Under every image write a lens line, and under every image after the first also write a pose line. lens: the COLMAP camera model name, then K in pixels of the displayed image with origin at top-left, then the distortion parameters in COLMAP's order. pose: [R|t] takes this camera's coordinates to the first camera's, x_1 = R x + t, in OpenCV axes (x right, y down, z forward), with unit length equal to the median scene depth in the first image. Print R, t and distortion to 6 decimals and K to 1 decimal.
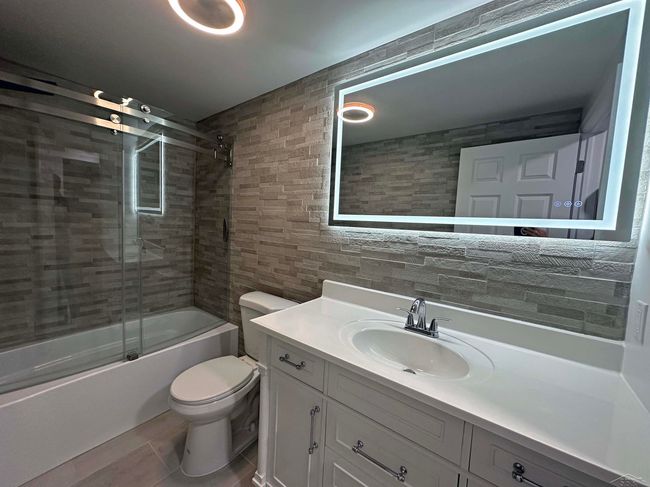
lens RADIAL K [[258.8, 0, 325.0], [0, 258.8, 243.5], [0, 0, 1]] dist [-0.000614, -0.000192]
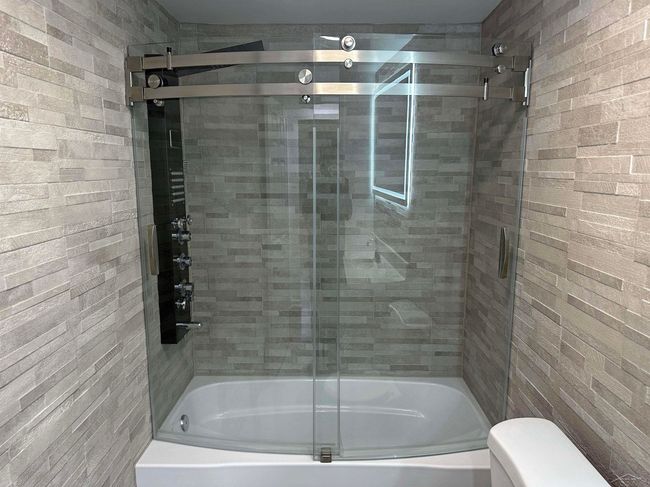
lens RADIAL K [[452.9, 0, 327.9], [0, 452.9, 244.3], [0, 0, 1]] dist [0.101485, -0.154478]
pose [[0.592142, 0.084477, -0.801394, 0.082195], [-0.038413, 0.996319, 0.076641, -0.121443], [0.804918, -0.014598, 0.593207, 0.279823]]
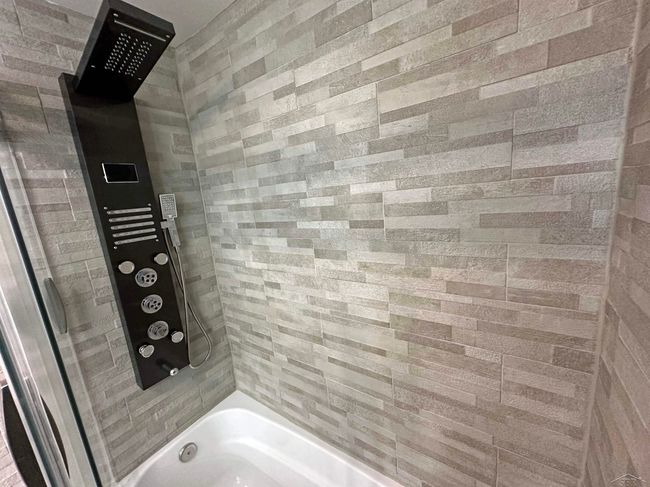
lens RADIAL K [[258.8, 0, 325.0], [0, 258.8, 243.5], [0, 0, 1]] dist [-0.000614, -0.000192]
pose [[0.032112, 0.133748, -0.990495, -0.382854], [0.009229, 0.990924, 0.134105, -0.183235], [0.999442, -0.013448, 0.030587, 0.949781]]
